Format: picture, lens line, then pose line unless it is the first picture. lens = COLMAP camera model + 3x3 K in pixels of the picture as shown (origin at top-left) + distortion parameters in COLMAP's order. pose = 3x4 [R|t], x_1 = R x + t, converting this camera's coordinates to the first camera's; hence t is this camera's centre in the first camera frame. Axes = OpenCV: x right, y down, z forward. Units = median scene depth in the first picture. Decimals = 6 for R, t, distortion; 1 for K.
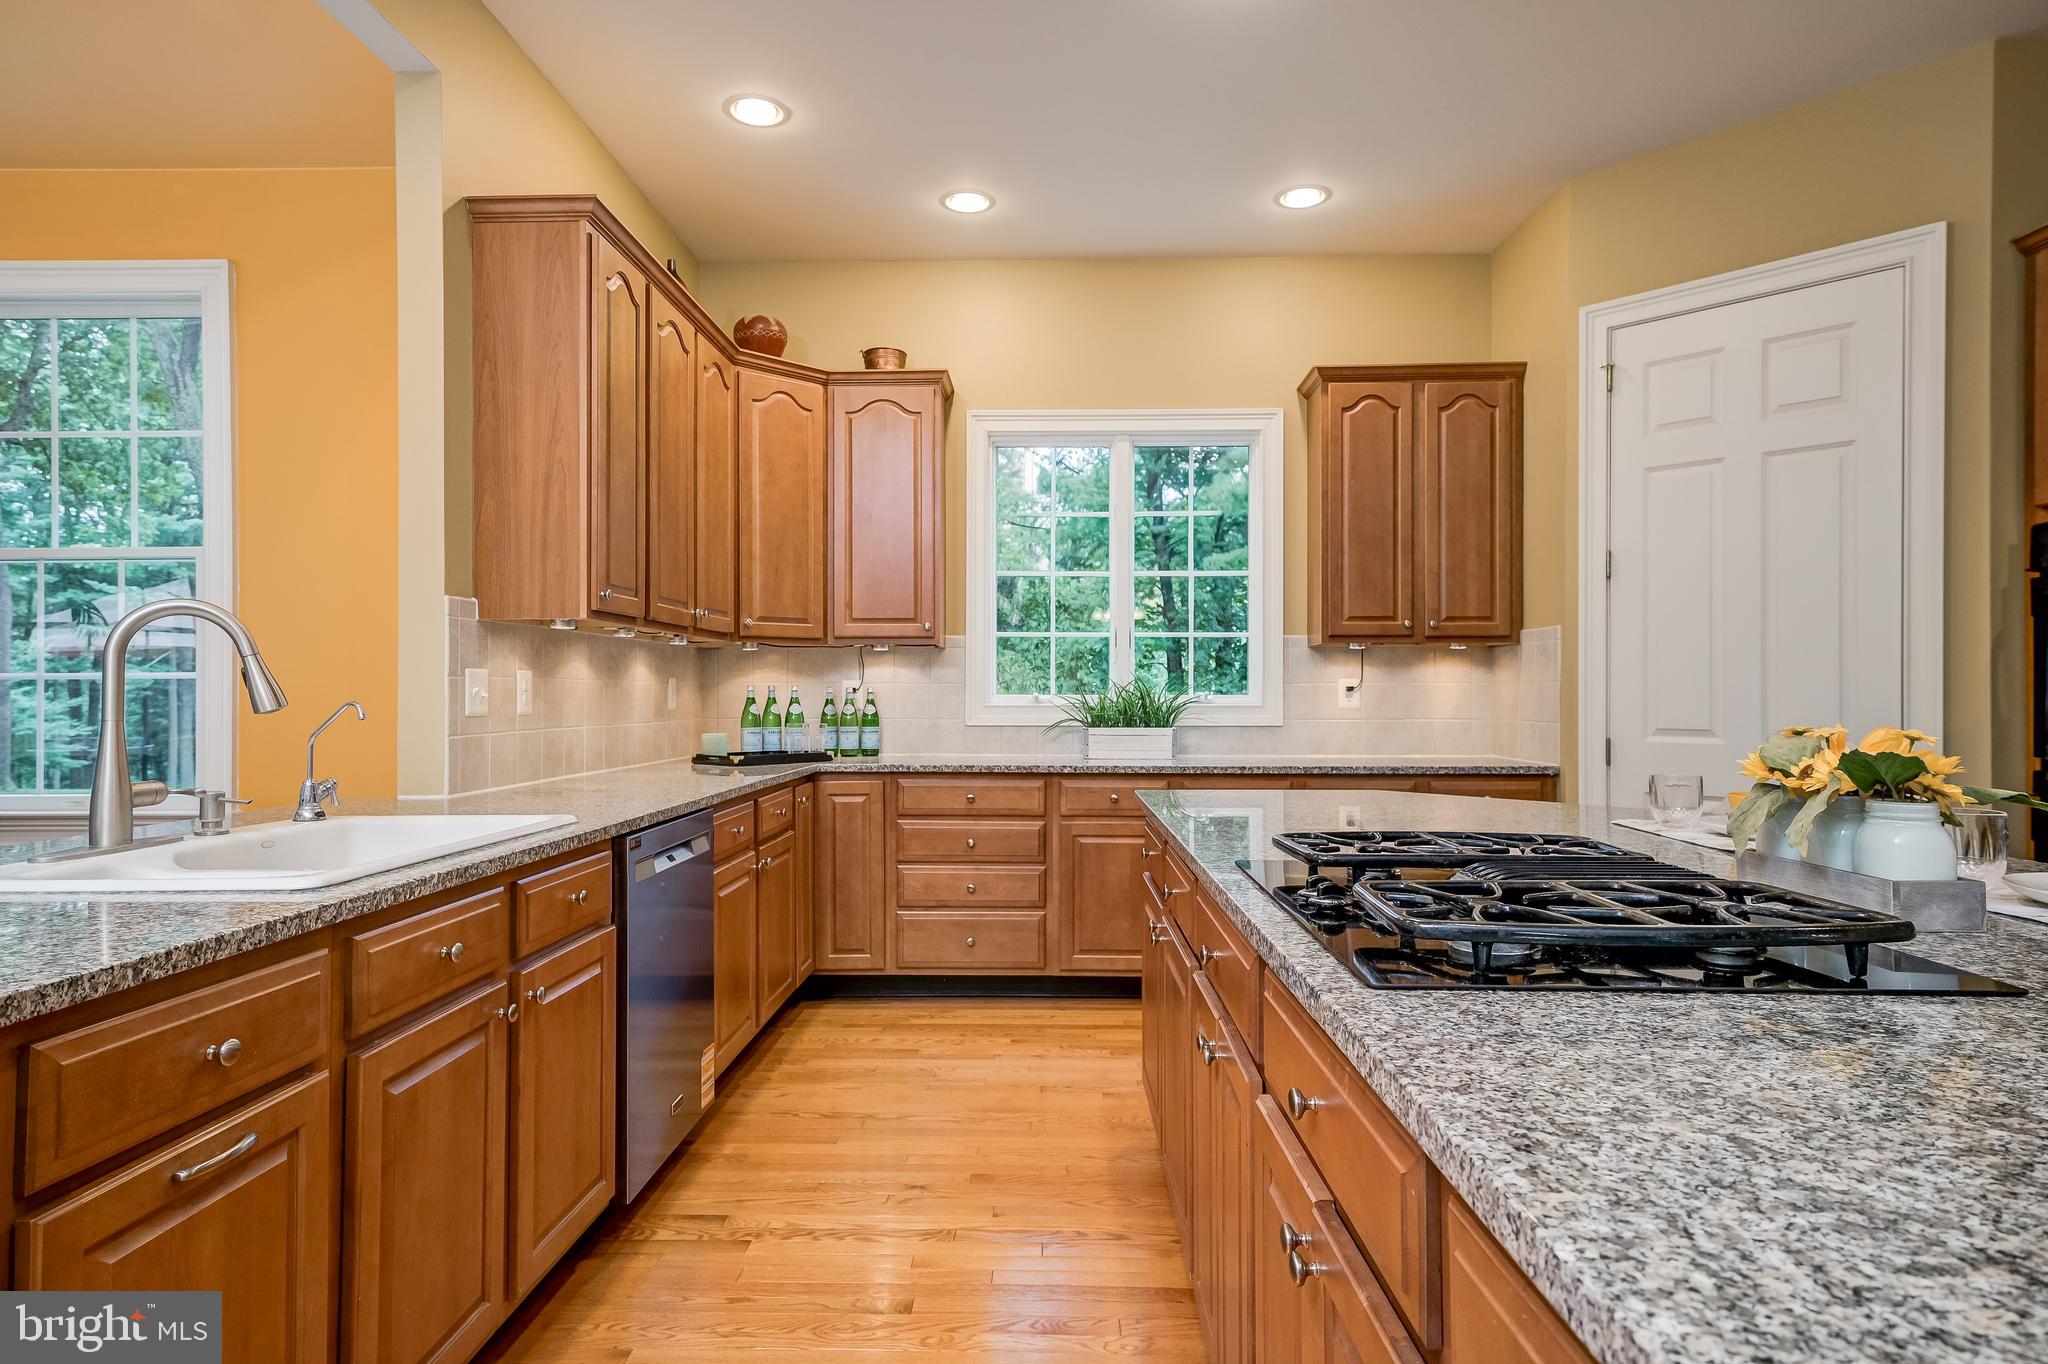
lens RADIAL K [[1138.2, 0, 1028.9], [0, 1138.2, 683.2], [0, 0, 1]] dist [0.023016, 0.000538]
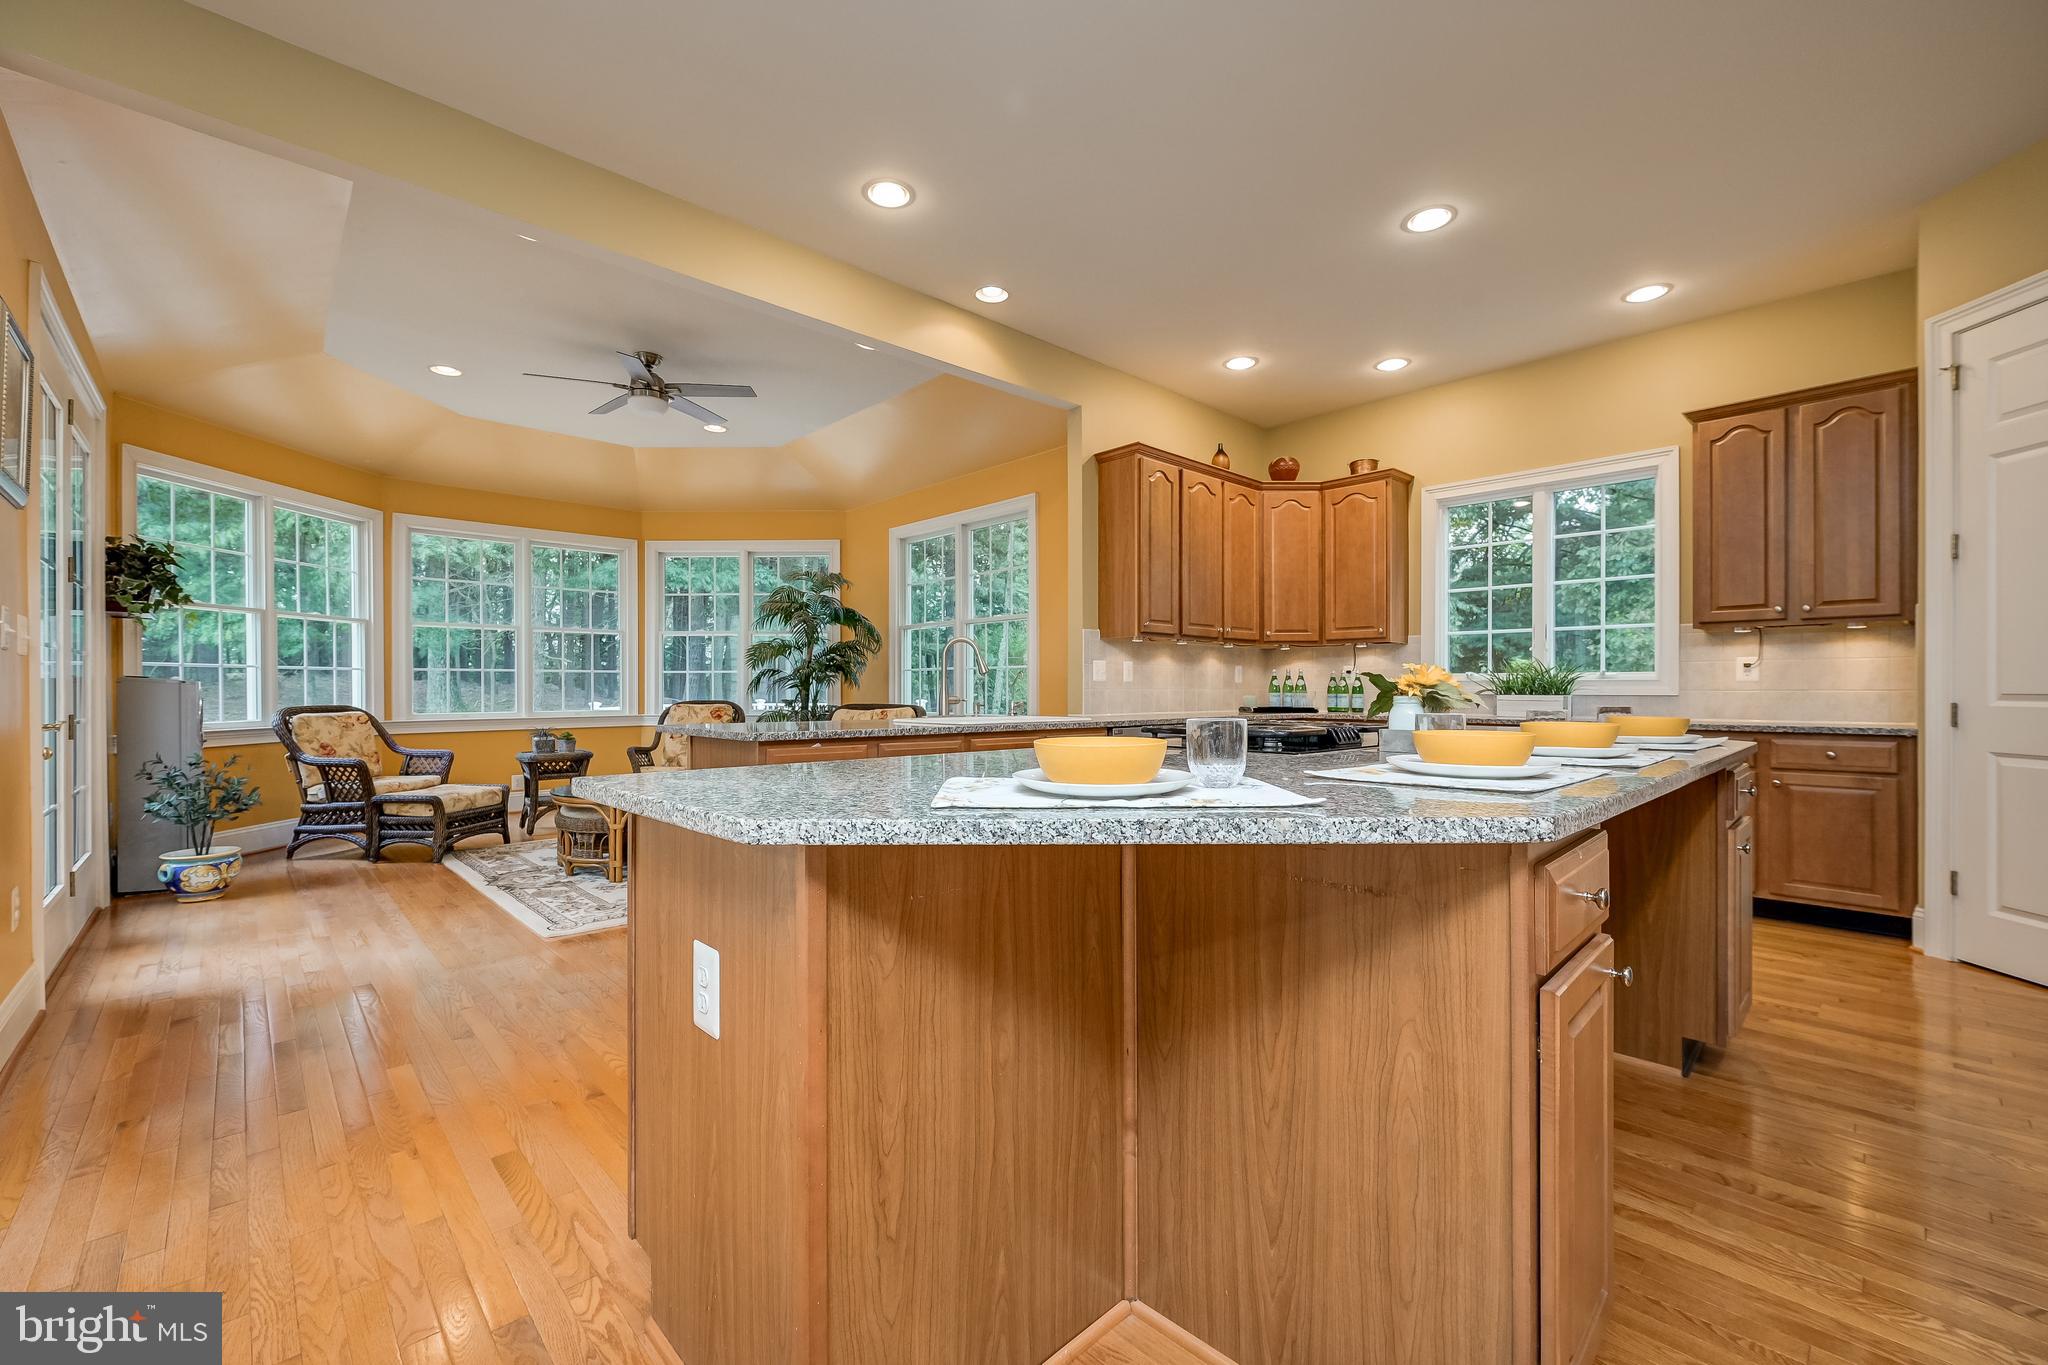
lens RADIAL K [[837.2, 0, 1026.5], [0, 837.2, 685.3], [0, 0, 1]] dist [-0.002007, -0.000317]
pose [[0.705770, -0.001669, -0.708439, 0.418727], [0.005043, 0.999984, 0.002668, 0.022638], [0.708423, -0.005456, 0.705767, -0.194431]]
